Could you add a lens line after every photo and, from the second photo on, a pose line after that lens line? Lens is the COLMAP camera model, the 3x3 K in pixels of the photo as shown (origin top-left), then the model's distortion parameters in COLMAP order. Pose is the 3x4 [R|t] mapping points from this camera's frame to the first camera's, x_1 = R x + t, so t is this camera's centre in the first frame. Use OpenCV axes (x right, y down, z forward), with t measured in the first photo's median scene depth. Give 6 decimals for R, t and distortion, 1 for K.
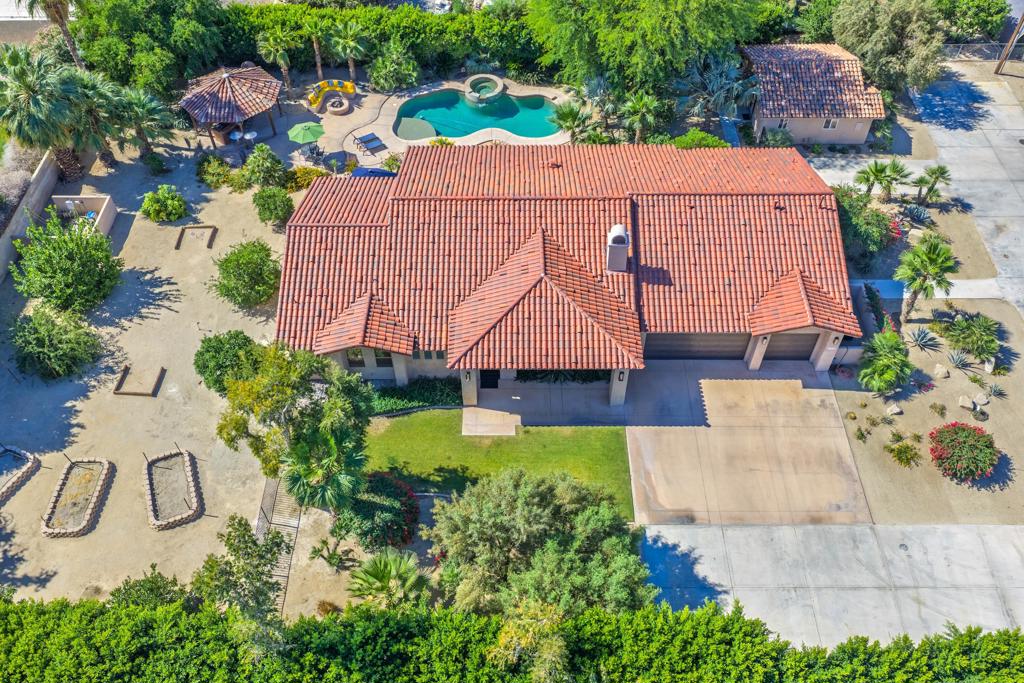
lens RADIAL K [[847.2, 0, 512.0], [0, 847.2, 341.5], [0, 0, 1]] dist [-0.002793, -0.005702]
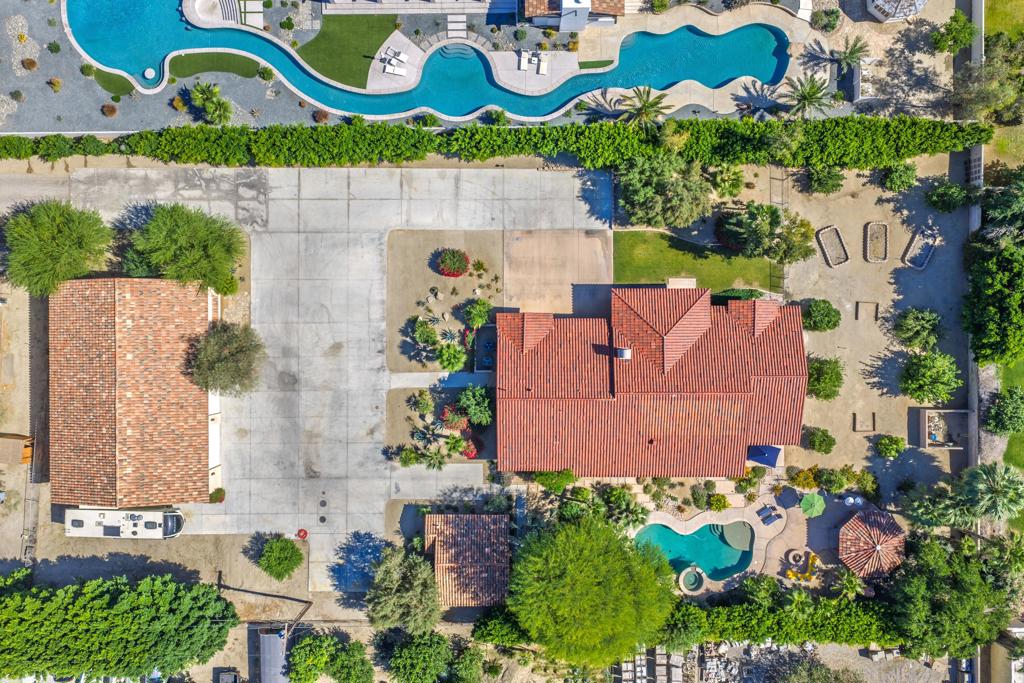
lens RADIAL K [[857.3, 0, 526.6], [0, 857.3, 341.6], [0, 0, 1]] dist [0.009010, -0.009140]
pose [[-0.999980, 0.006237, -0.001283, 0.330864], [-0.005632, -0.772294, 0.635240, -1.235948], [0.002971, 0.635234, 0.772314, -0.449930]]
